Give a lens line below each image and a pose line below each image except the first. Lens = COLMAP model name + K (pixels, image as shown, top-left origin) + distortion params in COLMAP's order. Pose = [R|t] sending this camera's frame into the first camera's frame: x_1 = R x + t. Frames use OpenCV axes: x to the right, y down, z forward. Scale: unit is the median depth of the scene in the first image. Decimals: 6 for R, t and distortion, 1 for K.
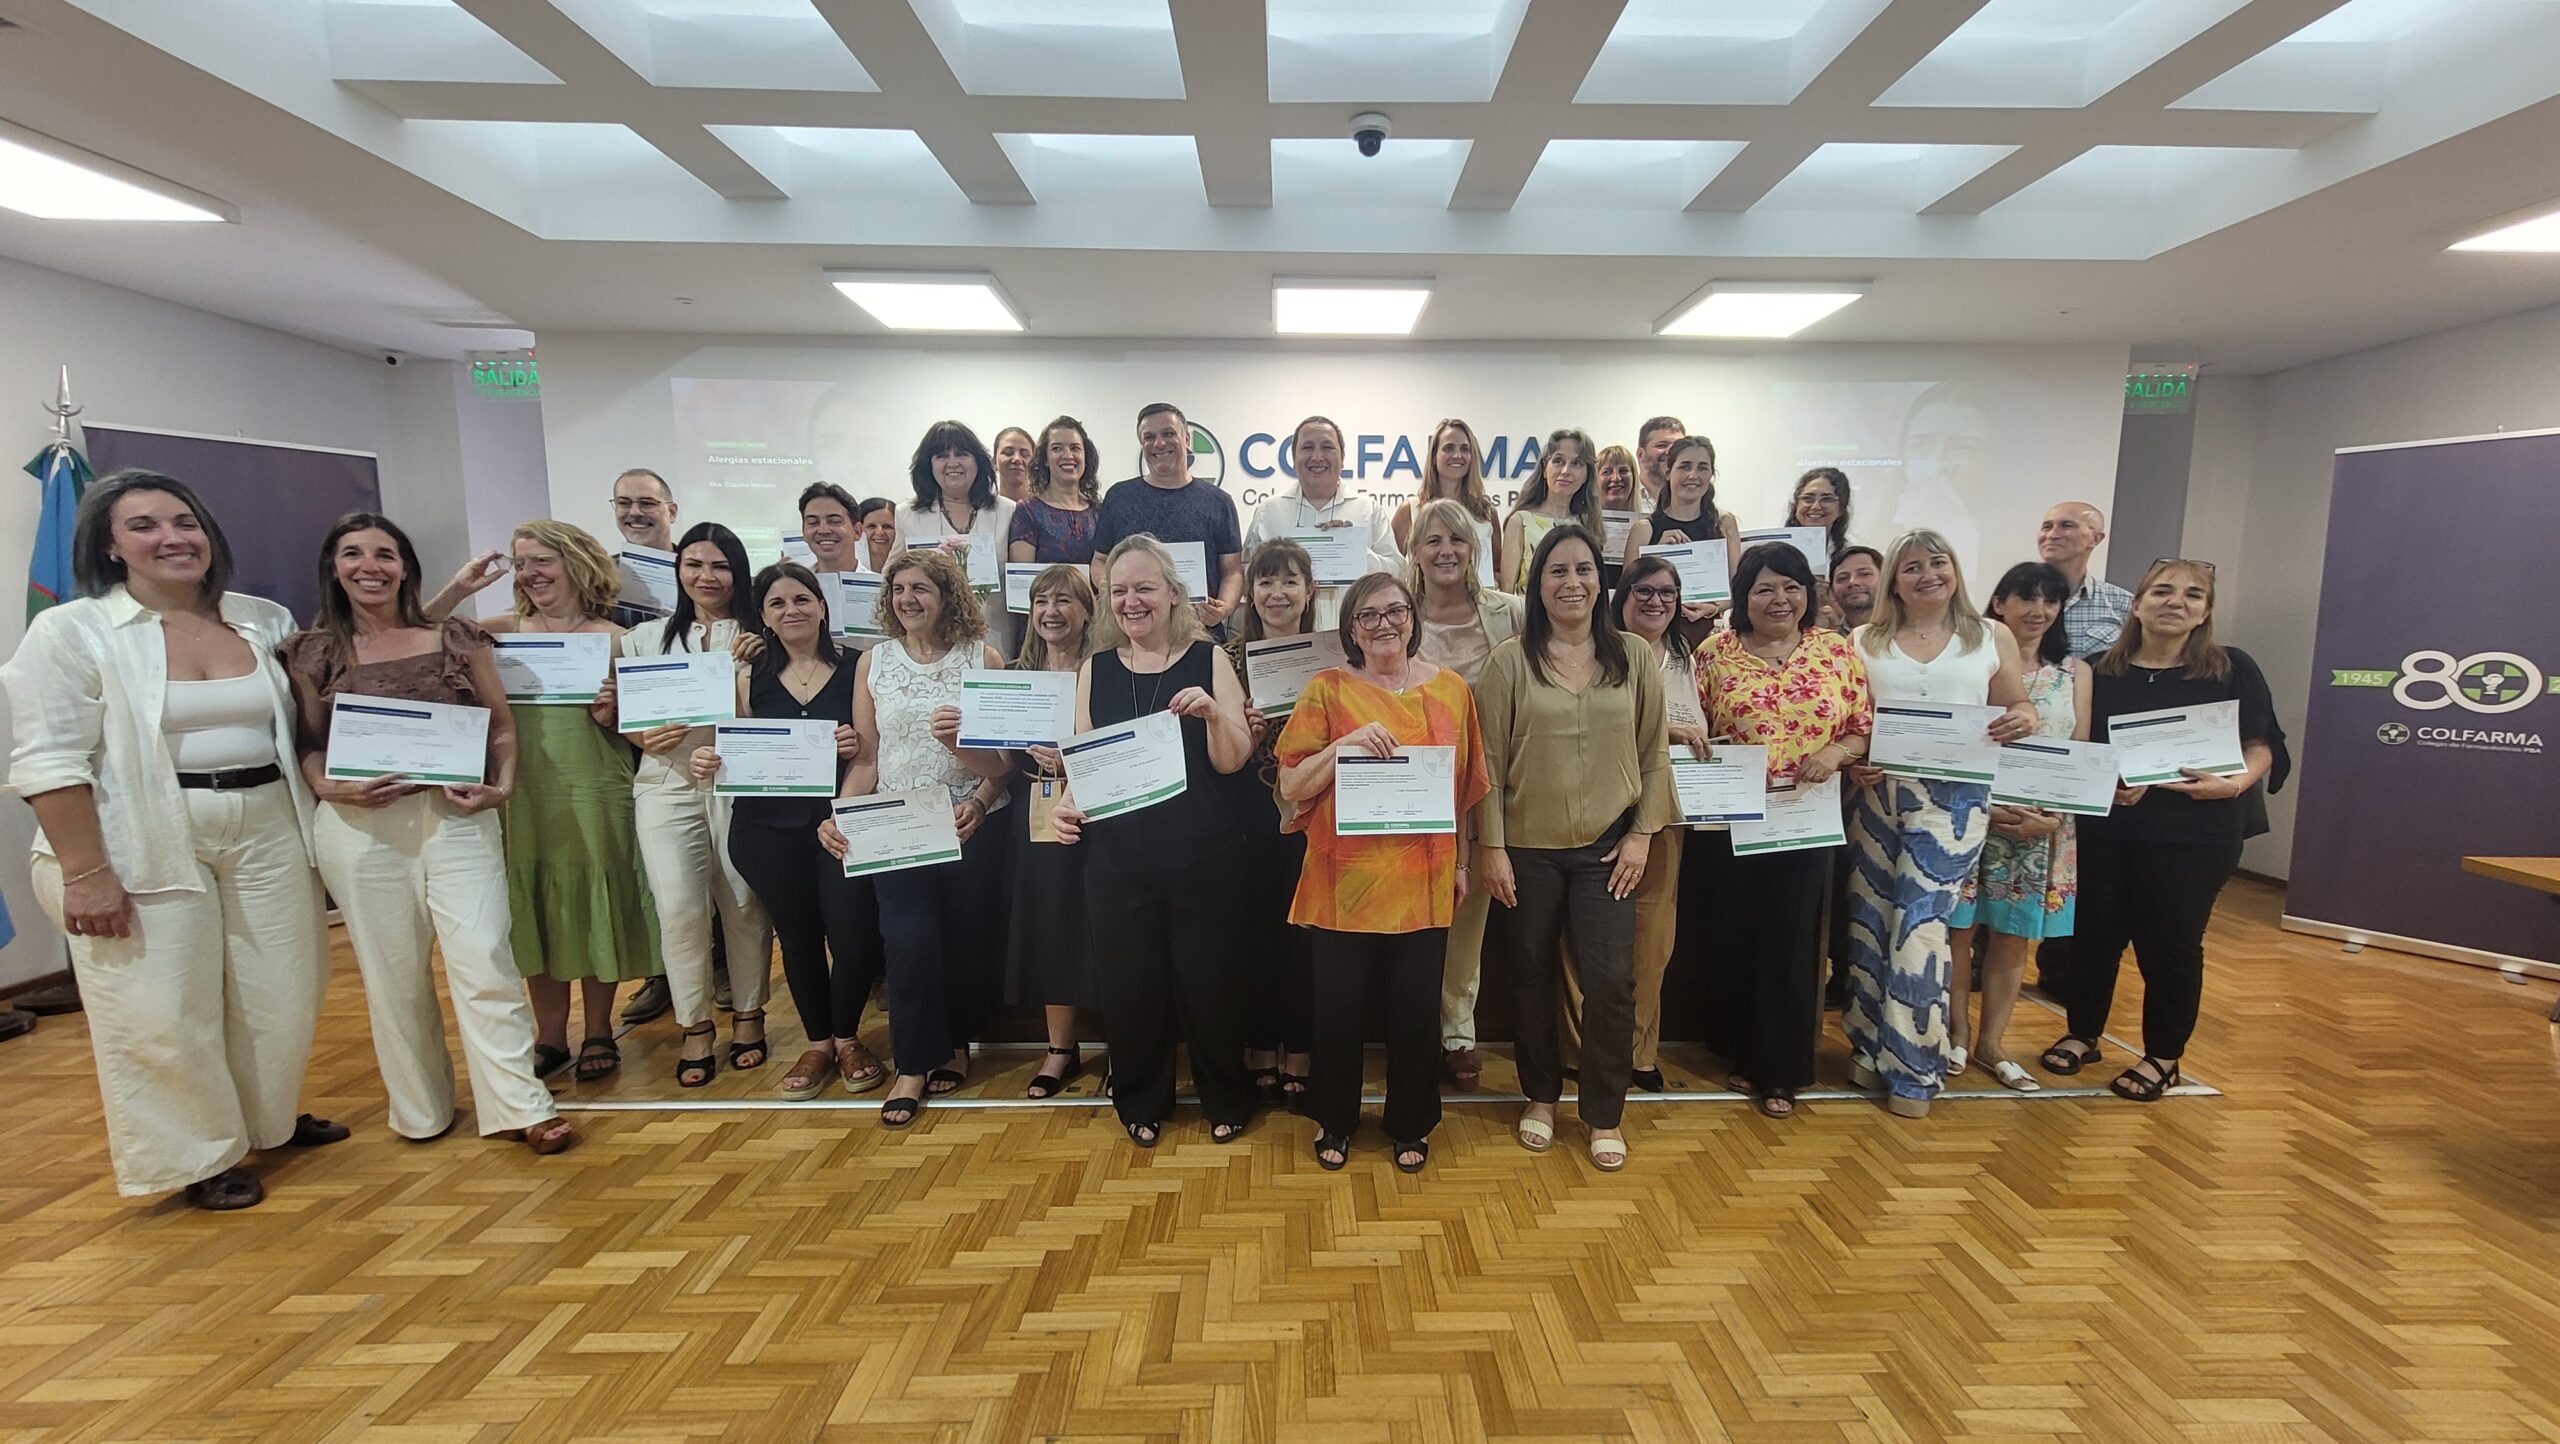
lens RADIAL K [[1113.6, 0, 1300.0], [0, 1113.6, 737.6], [0, 0, 1]] dist [0.003575, 0.000243]
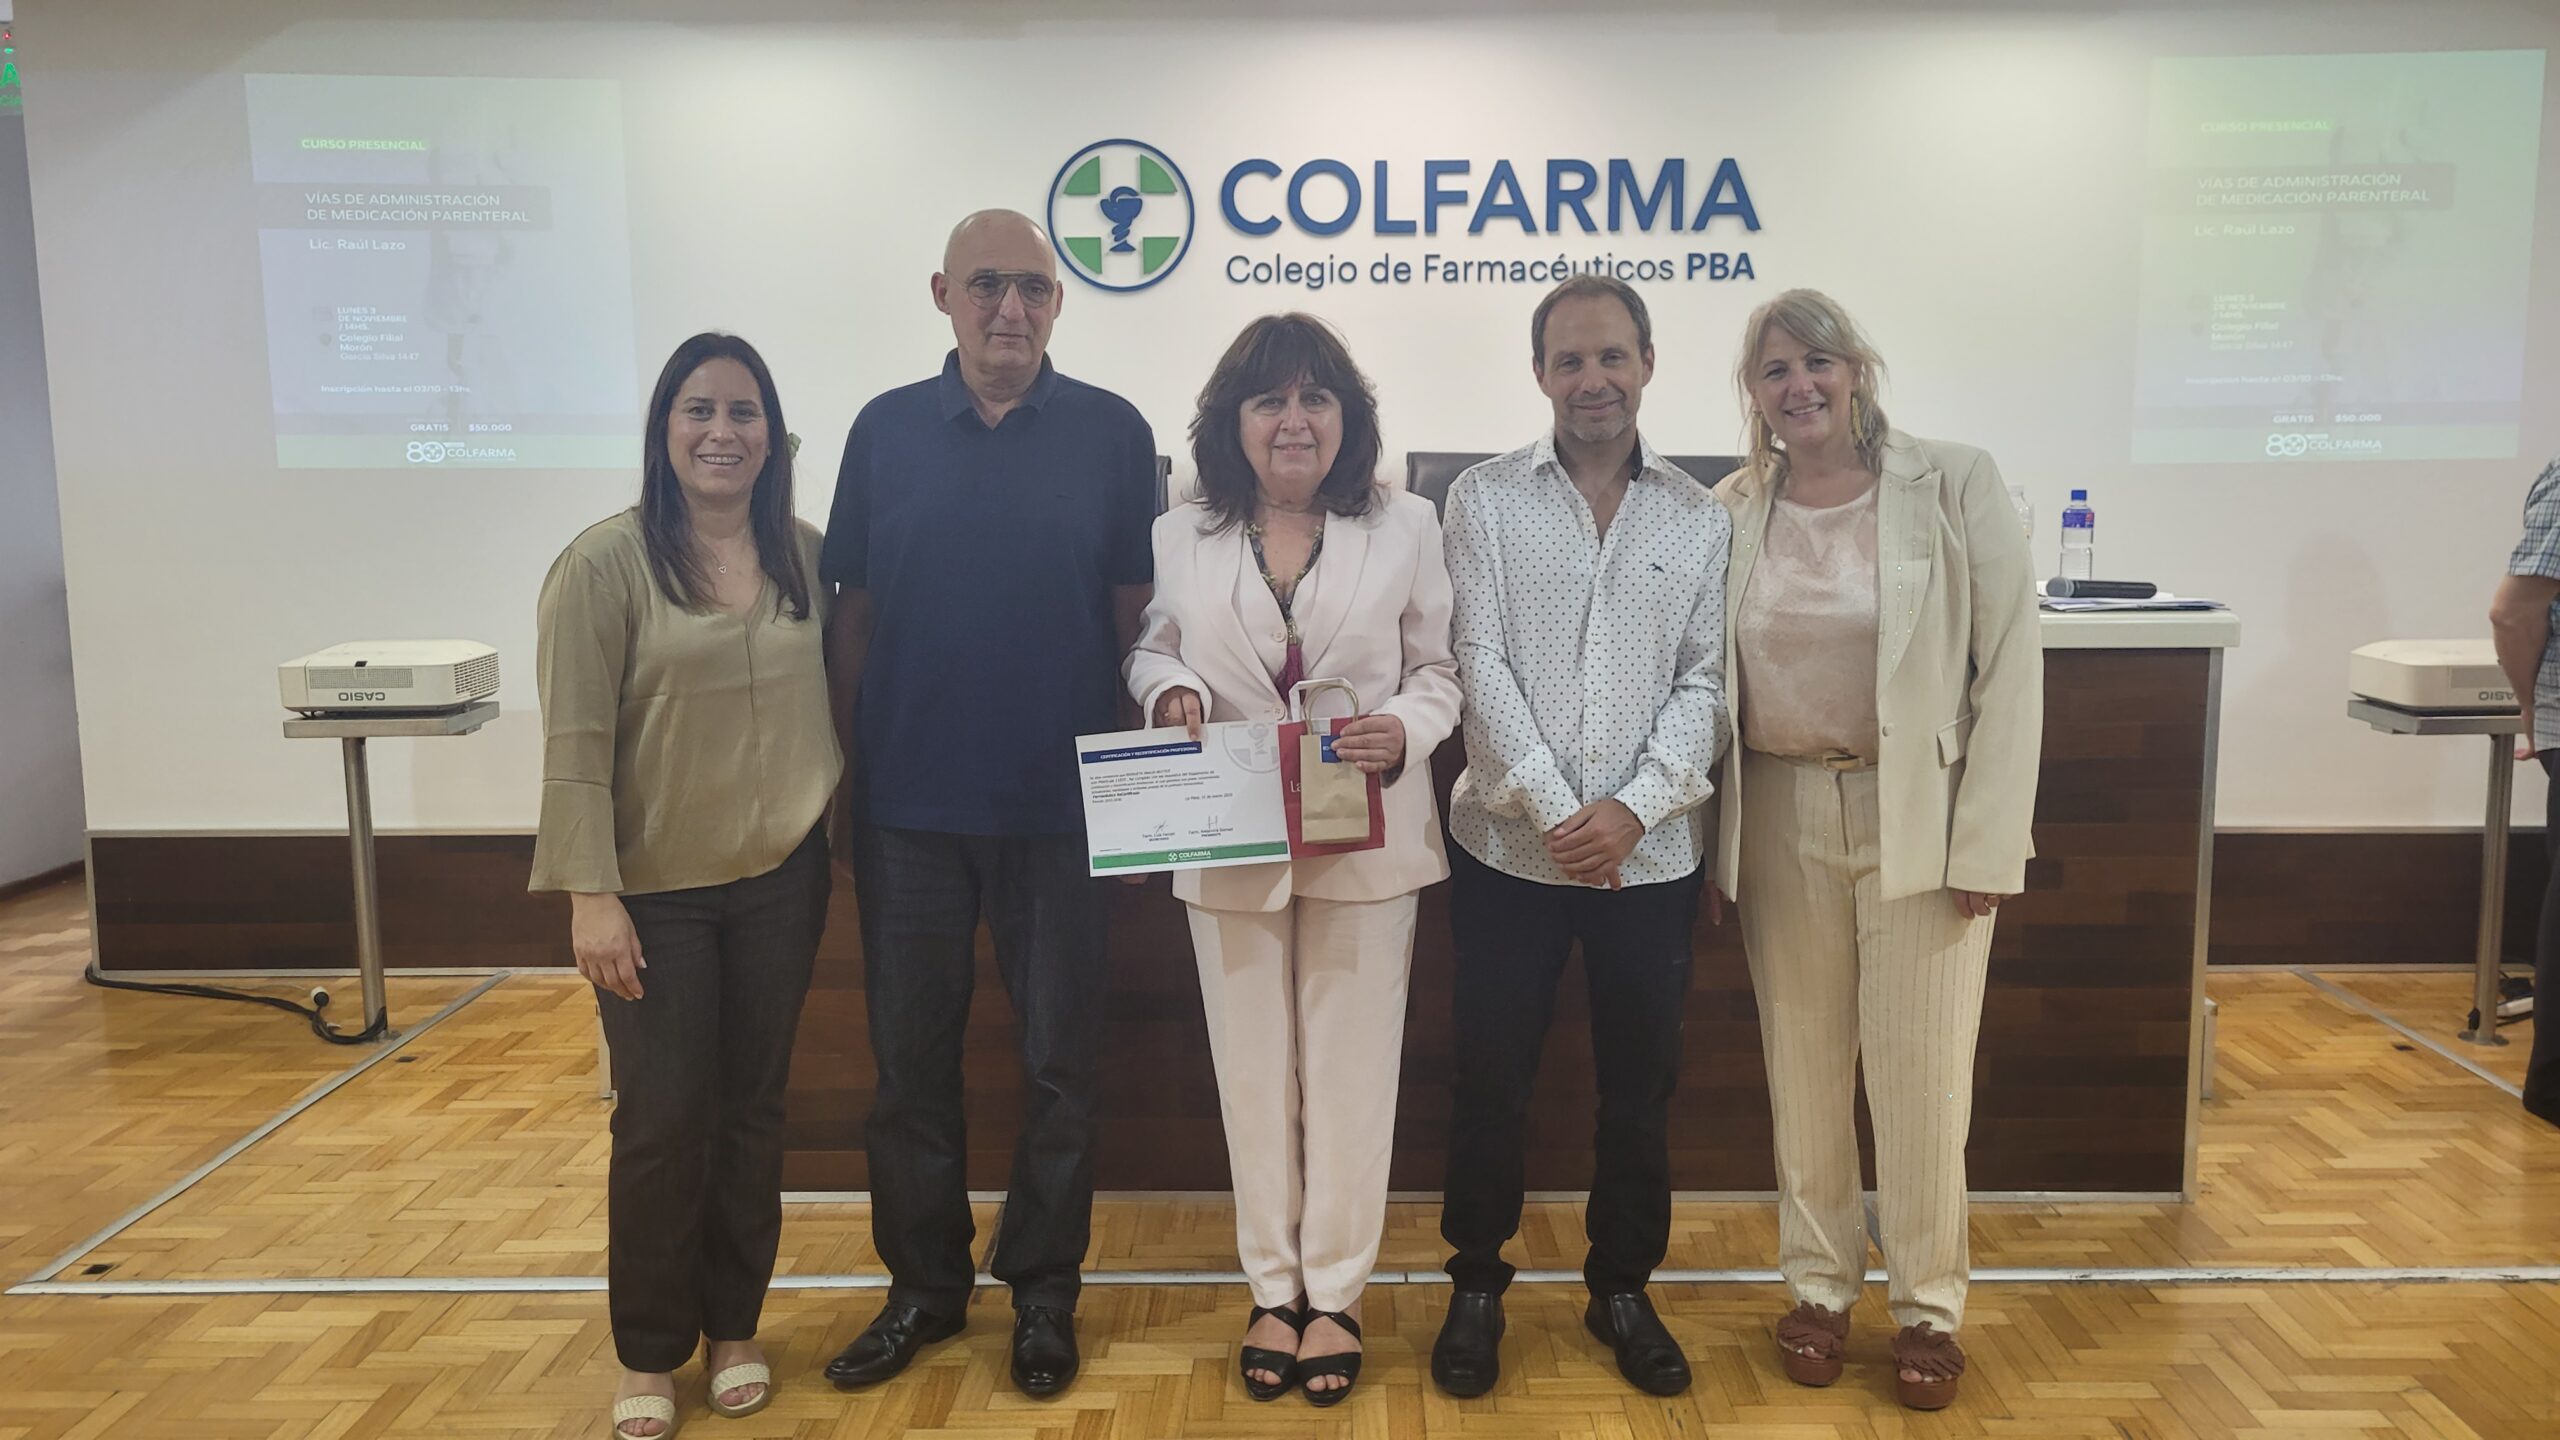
lens RADIAL K [[2128.7, 0, 1316.6], [0, 2128.7, 683.1], [0, 0, 1]] dist [0.050707, -0.051660]
pose [[0.999754, -0.005037, -0.021618, 0.035714], [0.005055, 0.999987, 0.000755, -0.003085], [0.021614, -0.000864, 0.999766, -0.208100]]
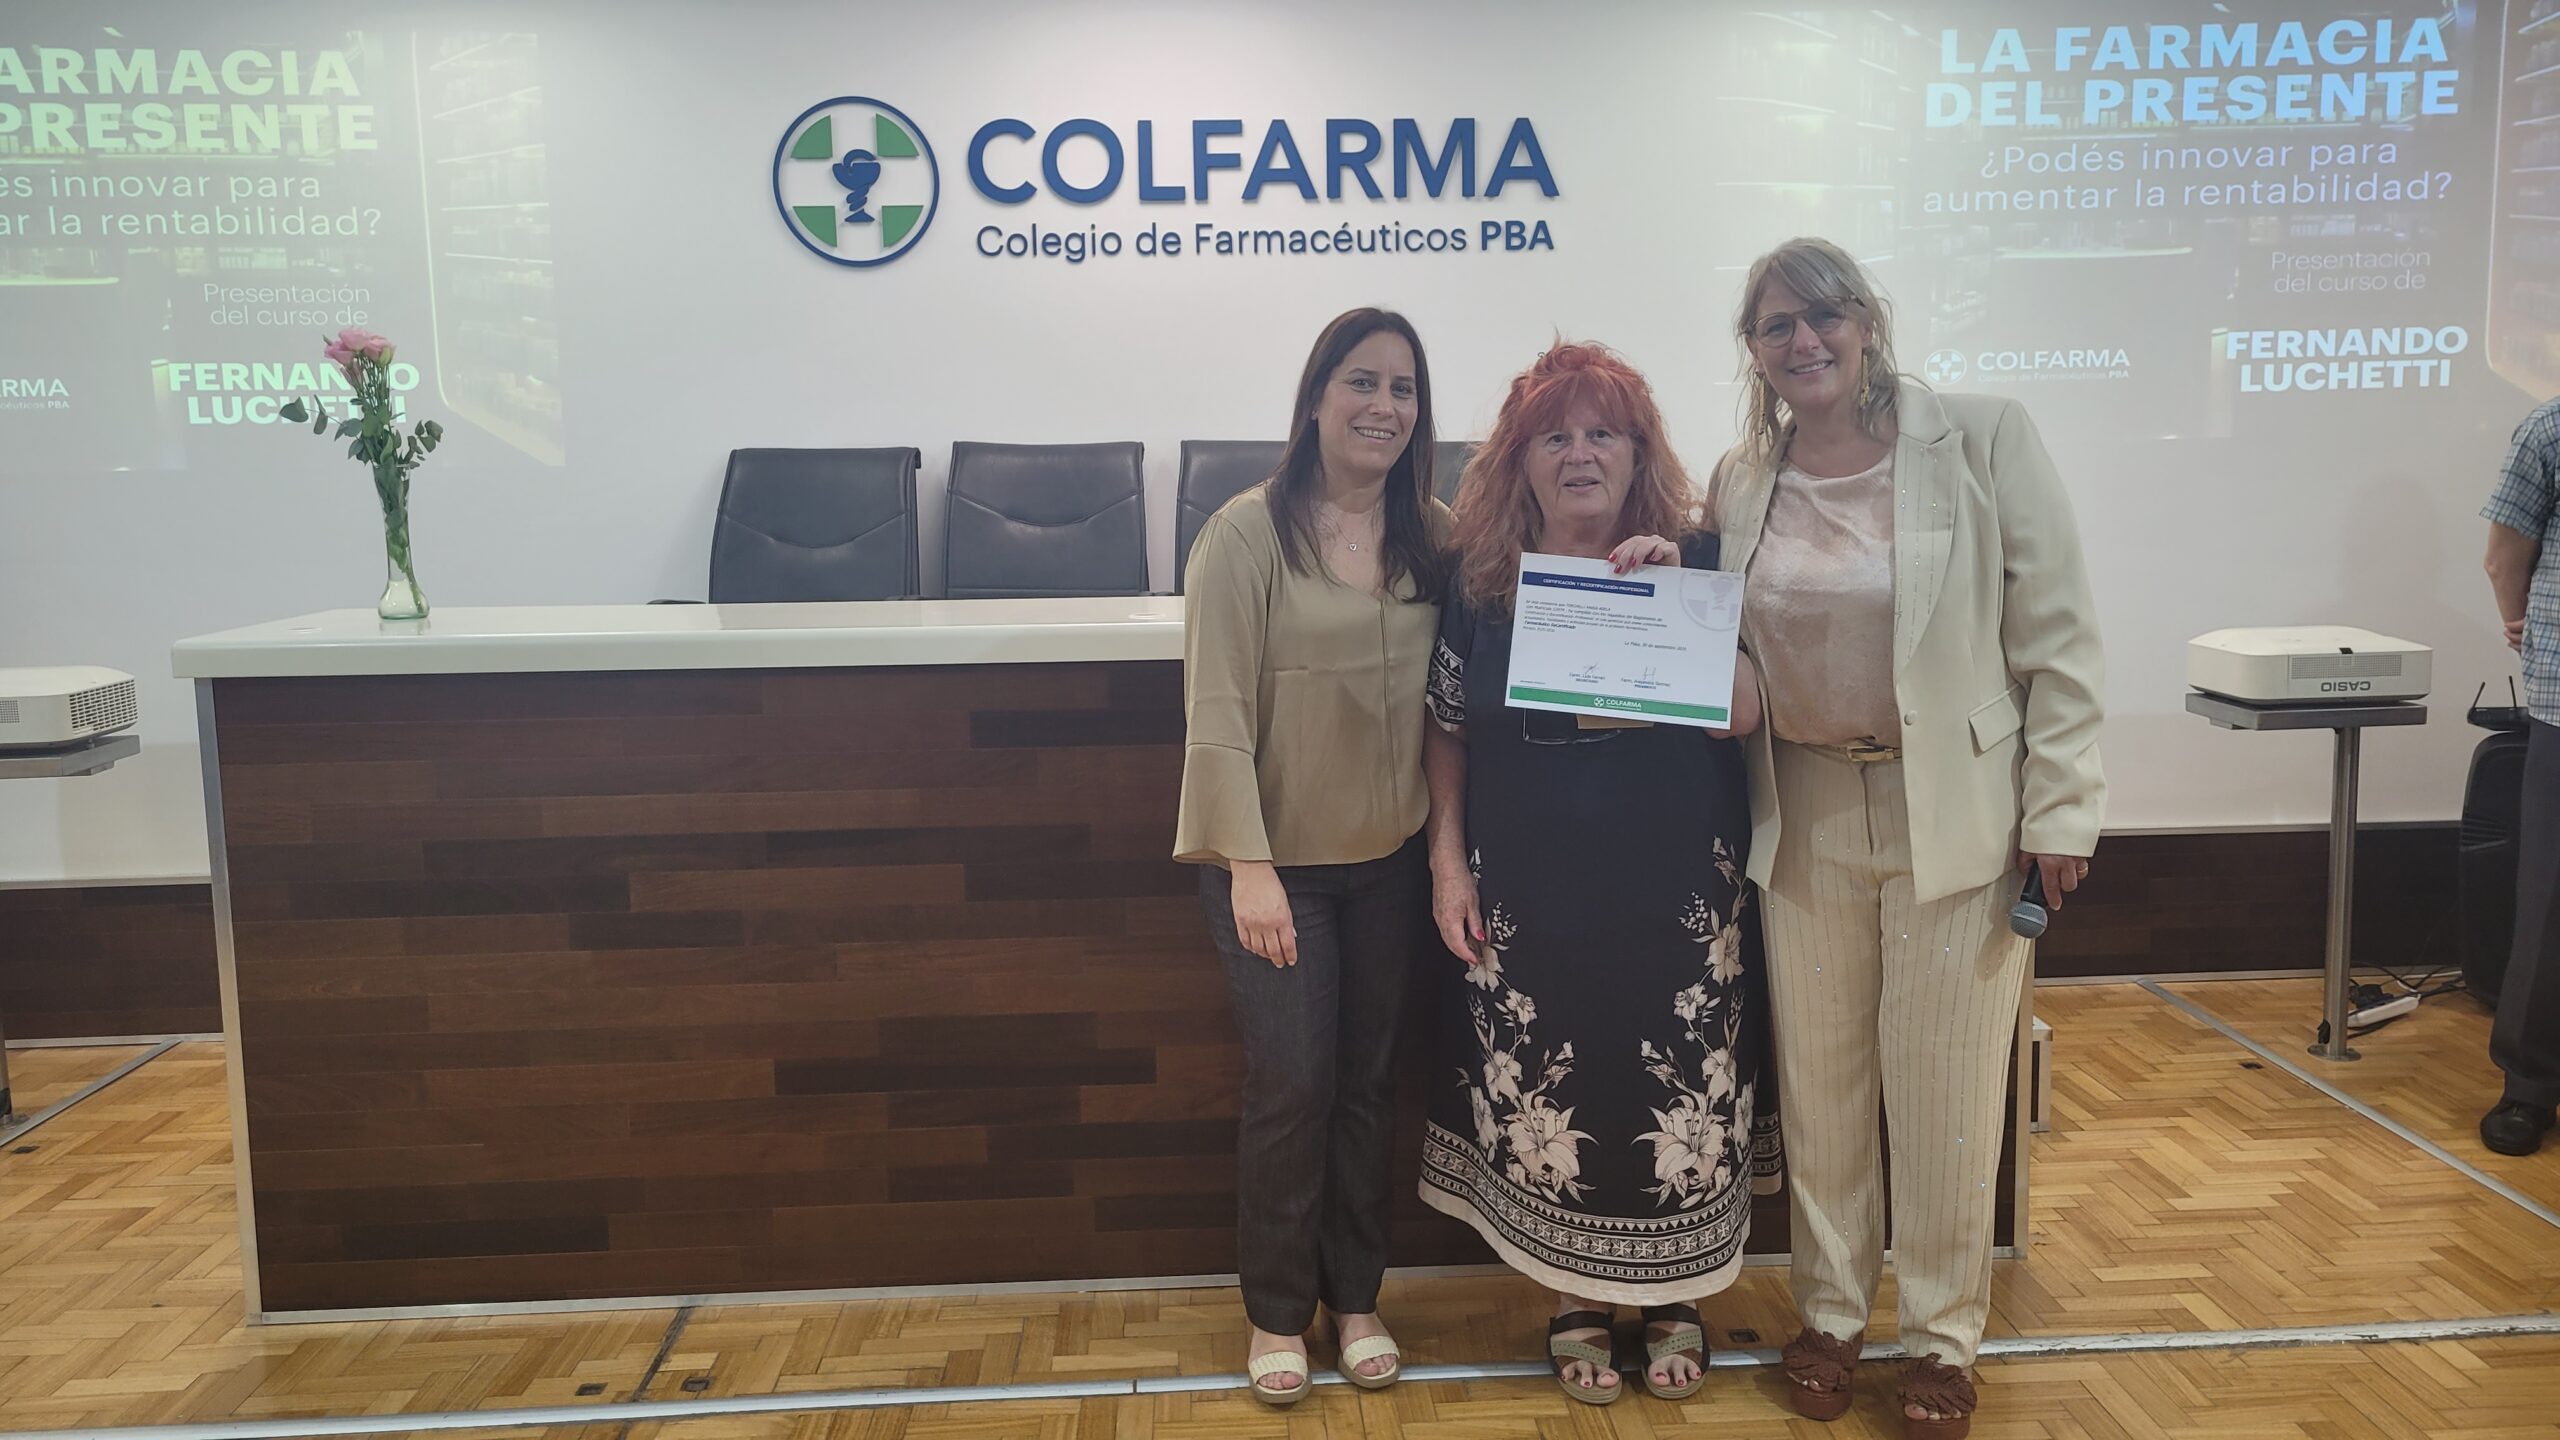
lens RADIAL K [[2135.8, 0, 1324.8], [0, 2135.8, 676.8], [0, 0, 1]] dist [0.053609, -0.058825]
pose [[0.998938, -0.023824, 0.039428, 0.131406], [0.023956, 0.999709, -0.002881, -0.007937], [-0.039348, 0.003822, 0.999218, -0.027313]]
